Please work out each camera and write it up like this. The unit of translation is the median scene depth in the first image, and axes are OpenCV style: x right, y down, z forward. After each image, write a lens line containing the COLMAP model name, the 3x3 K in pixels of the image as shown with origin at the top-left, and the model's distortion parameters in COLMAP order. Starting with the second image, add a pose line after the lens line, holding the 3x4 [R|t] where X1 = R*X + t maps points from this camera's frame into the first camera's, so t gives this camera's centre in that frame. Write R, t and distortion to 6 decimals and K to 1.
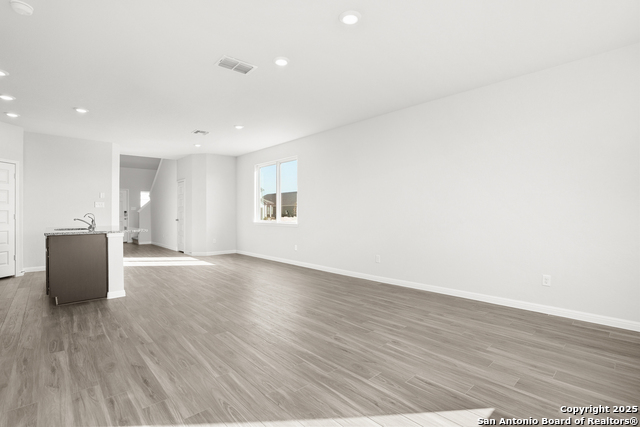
lens RADIAL K [[300.0, 0, 318.0], [0, 300.0, 211.9], [0, 0, 1]] dist [-0.024994, 0.000558]
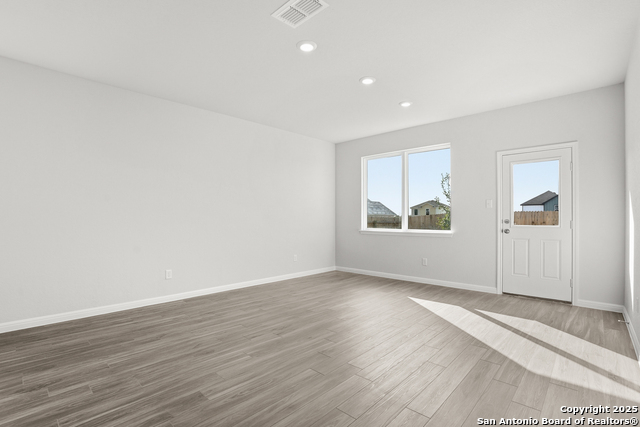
lens RADIAL K [[300.0, 0, 316.7], [0, 300.0, 216.1], [0, 0, 1]] dist [-0.024994, 0.000558]
pose [[-0.059965, 0.010516, 0.998145, -1.114796], [-0.010131, 0.999887, -0.011143, 0.005391], [-0.998149, -0.010781, -0.059852, 1.126154]]
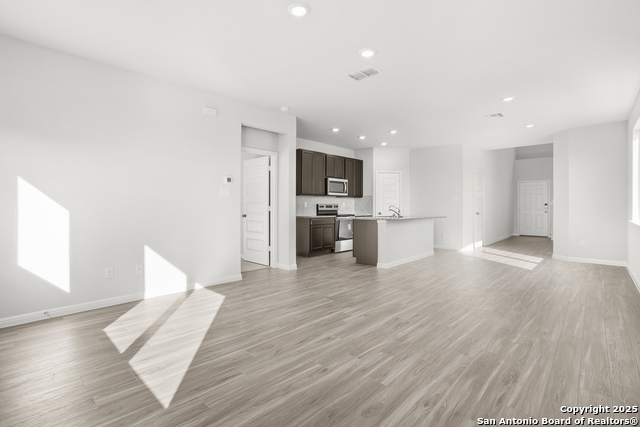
lens RADIAL K [[300.0, 0, 323.1], [0, 300.0, 212.5], [0, 0, 1]] dist [-0.024994, 0.000558]
pose [[0.088894, 0.021354, -0.995812, 0.937535], [0.009787, 0.999703, 0.022311, -0.000943], [0.995993, -0.011729, 0.088659, 0.839829]]
